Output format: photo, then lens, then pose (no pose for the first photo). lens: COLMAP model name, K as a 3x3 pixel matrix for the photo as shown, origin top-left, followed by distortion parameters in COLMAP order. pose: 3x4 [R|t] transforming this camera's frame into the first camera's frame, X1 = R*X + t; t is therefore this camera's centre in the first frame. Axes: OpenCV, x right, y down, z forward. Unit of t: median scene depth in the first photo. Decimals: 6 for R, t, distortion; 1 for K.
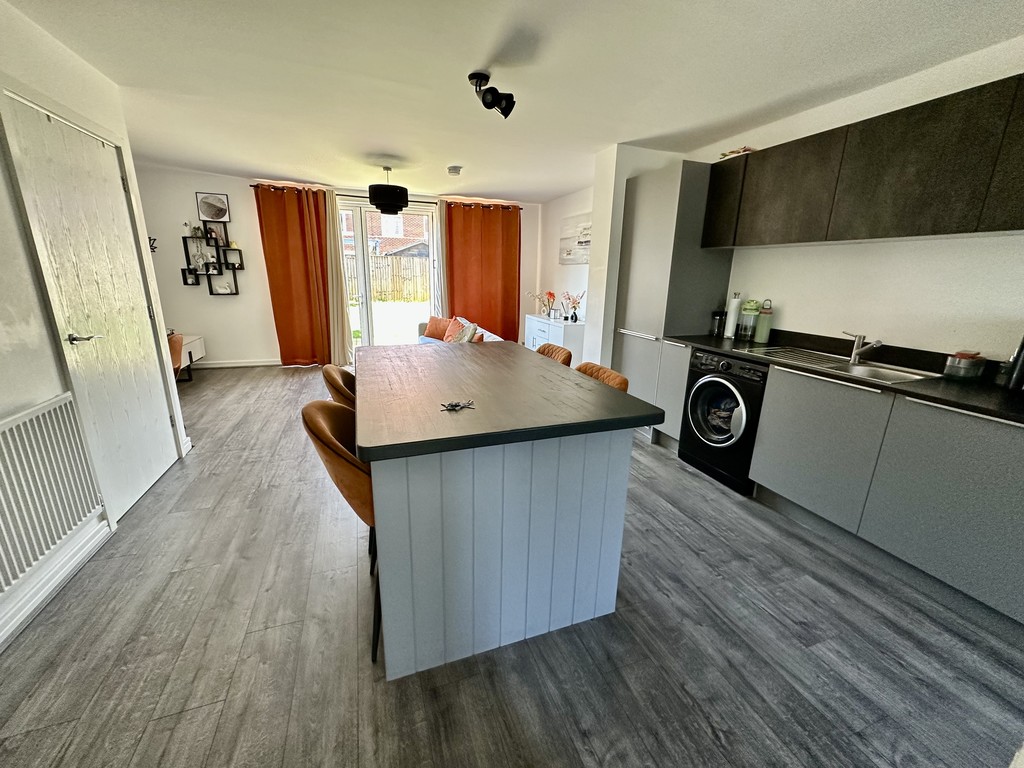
lens RADIAL K [[409.6, 0, 511.2], [0, 409.6, 381.2], [0, 0, 1]] dist [-0.001915, 0.000327]
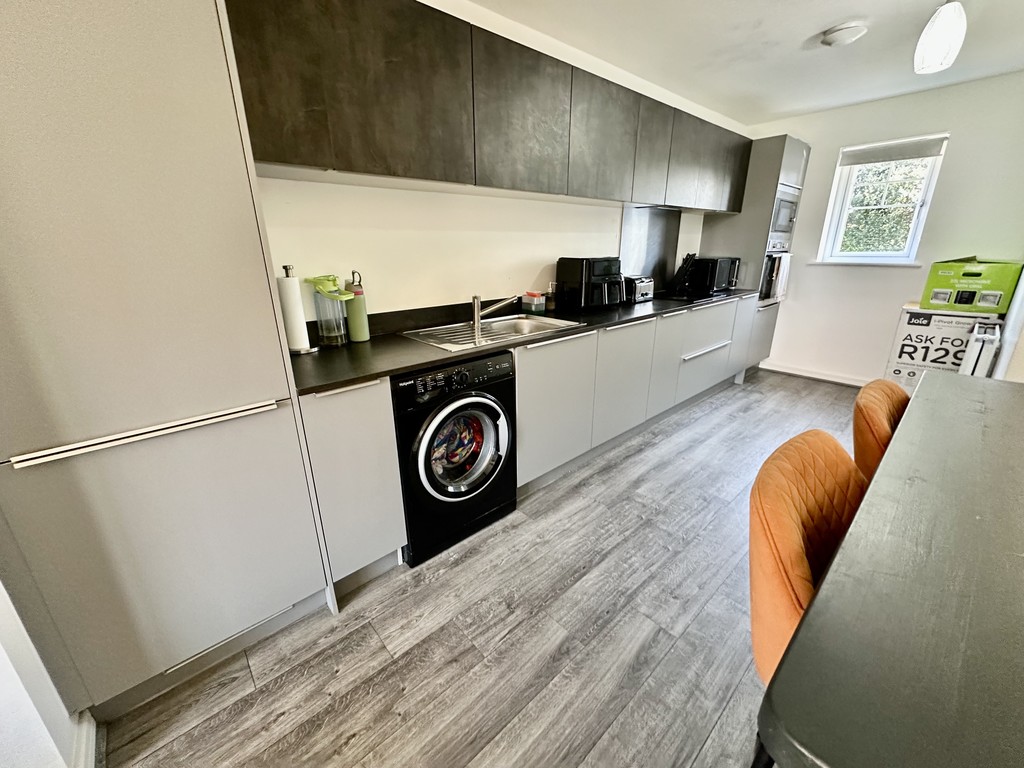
lens RADIAL K [[409.6, 0, 510.6], [0, 409.6, 381.4], [0, 0, 1]] dist [-0.001915, 0.000327]
pose [[-0.370937, -0.309442, 0.875587, -0.029255], [0.241174, 0.878402, 0.412609, -0.144001], [-0.896795, 0.364220, -0.251202, 0.576173]]
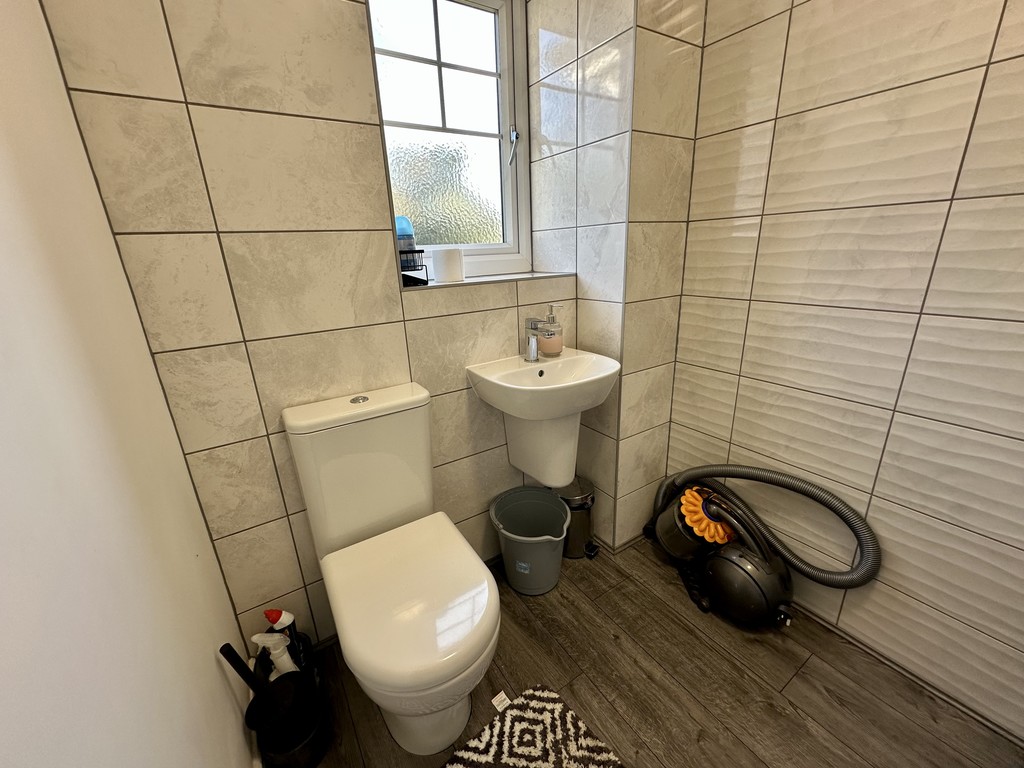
lens RADIAL K [[409.6, 0, 512.0], [0, 409.6, 383.2], [0, 0, 1]] dist [-0.001915, 0.000327]
pose [[-0.971876, 0.088498, -0.218231, 0.215805], [-0.043780, 0.842647, 0.536683, -0.128564], [0.231387, 0.531144, -0.815074, 0.622862]]
